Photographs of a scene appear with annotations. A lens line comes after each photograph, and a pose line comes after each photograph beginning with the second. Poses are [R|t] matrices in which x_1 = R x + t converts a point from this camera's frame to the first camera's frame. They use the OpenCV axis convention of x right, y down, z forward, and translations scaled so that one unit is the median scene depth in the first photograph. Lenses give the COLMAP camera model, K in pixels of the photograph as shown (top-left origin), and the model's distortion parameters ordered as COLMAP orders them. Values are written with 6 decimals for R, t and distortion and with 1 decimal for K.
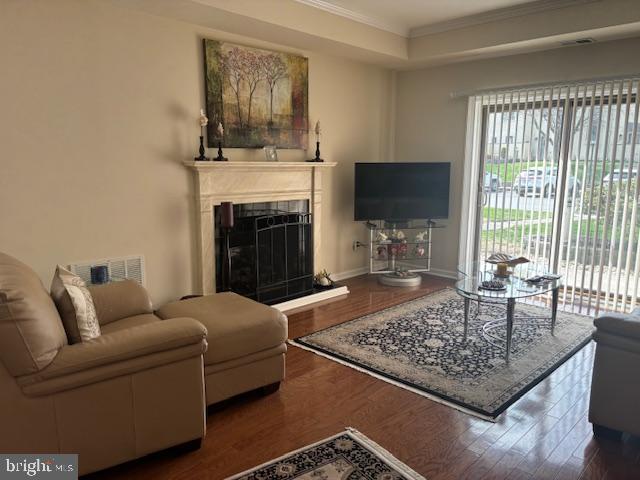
lens RADIAL K [[485.0, 0, 320.0], [0, 485.0, 240.0], [0, 0, 1]] dist [0.007875, -0.003192]
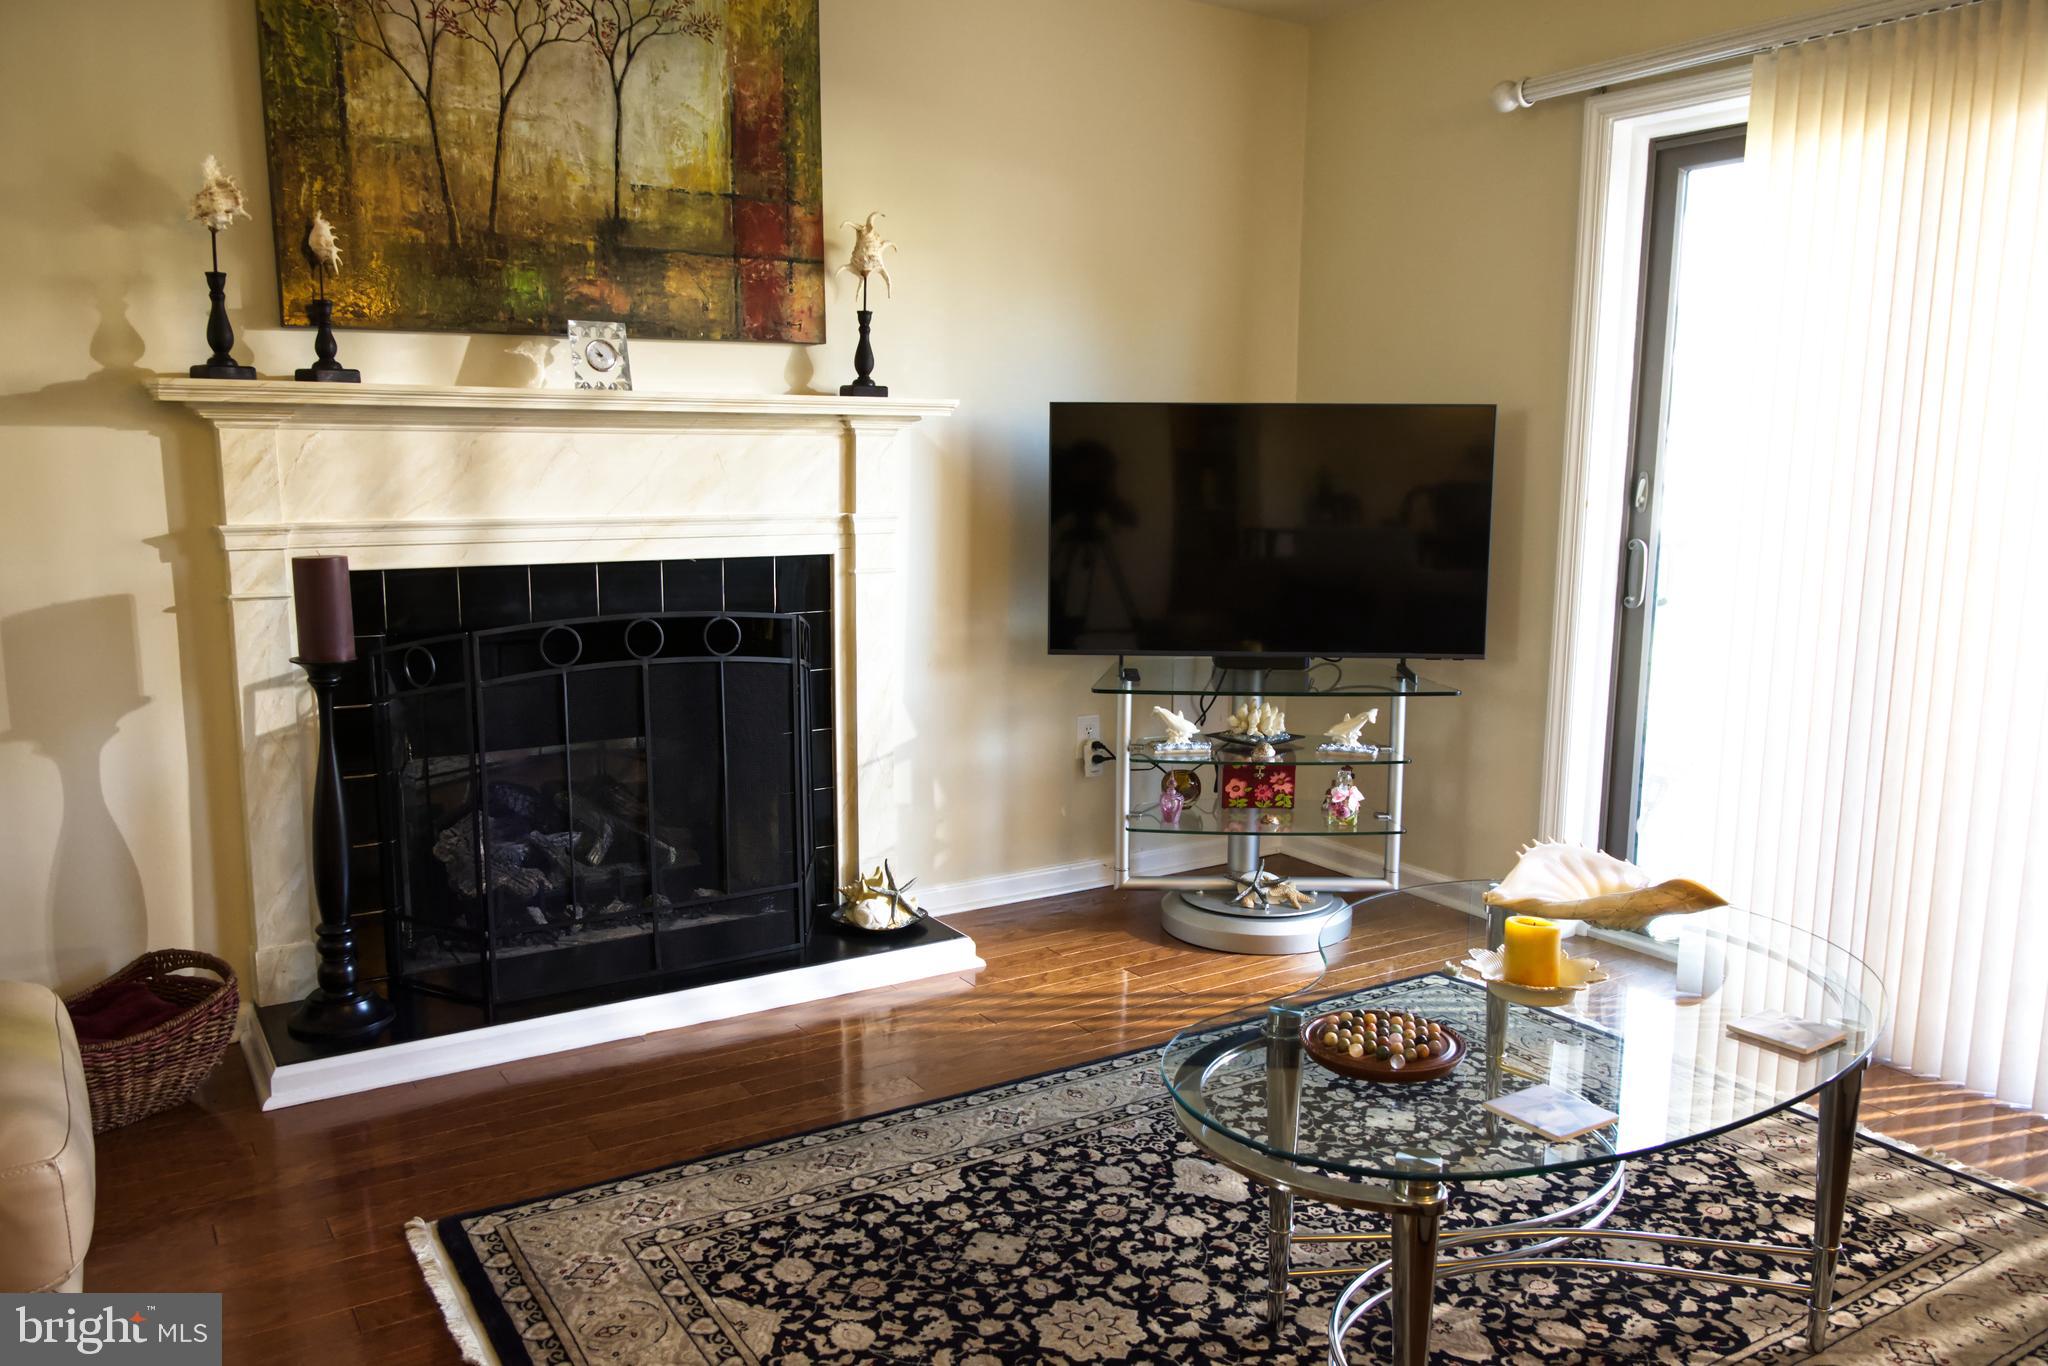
lens RADIAL K [[1532.3, 0, 1027.7], [0, 1532.3, 678.2], [0, 0, 1]] dist [-0.000605, -0.004980]
pose [[0.972930, 0.033451, -0.228665, 0.273065], [-0.036817, 0.999267, -0.010468, -0.023987], [0.228147, 0.018604, 0.973449, 0.339184]]
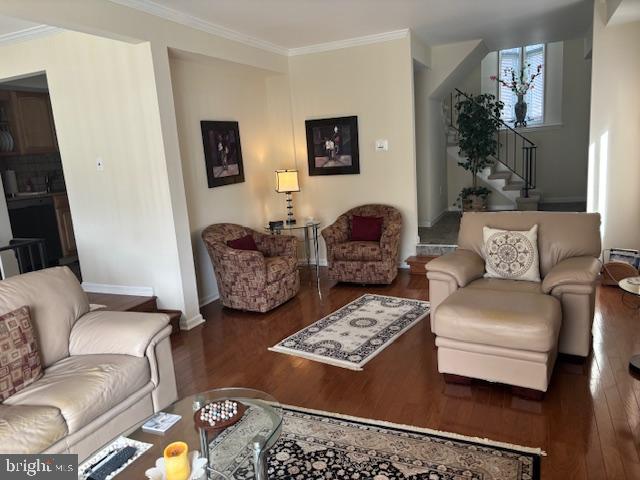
lens RADIAL K [[485.0, 0, 320.0], [0, 485.0, 240.0], [0, 0, 1]] dist [0.007875, -0.003192]
pose [[-0.935458, 0.121783, -0.331795, 0.310411], [0.005524, 0.943685, 0.330799, -0.214338], [0.353395, 0.307616, -0.883450, 1.121098]]
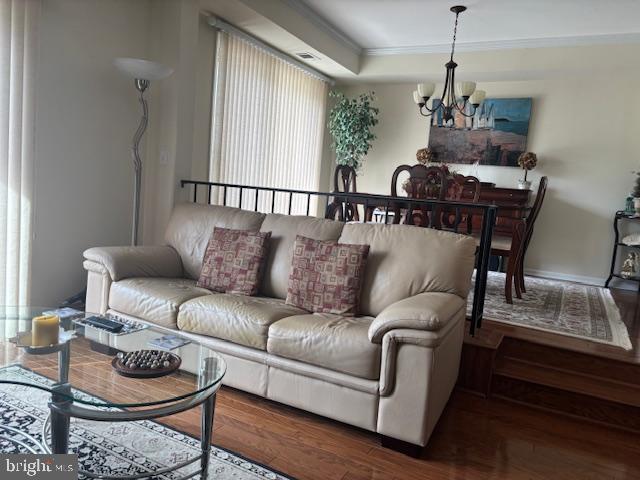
lens RADIAL K [[485.0, 0, 320.0], [0, 485.0, 240.0], [0, 0, 1]] dist [0.007875, -0.003192]
pose [[-0.282660, -0.137191, 0.949359, -0.062759], [0.066749, 0.984507, 0.162144, -0.056230], [-0.956895, 0.109201, -0.269123, 0.726820]]
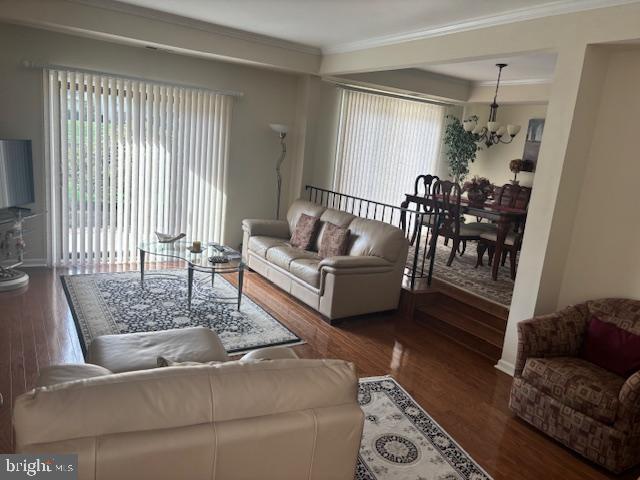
lens RADIAL K [[485.0, 0, 320.0], [0, 485.0, 240.0], [0, 0, 1]] dist [0.007875, -0.003192]
pose [[0.244807, -0.178834, 0.952936, -0.600749], [0.064167, 0.983676, 0.168118, -0.117926], [-0.967446, 0.019991, 0.252287, 0.316234]]
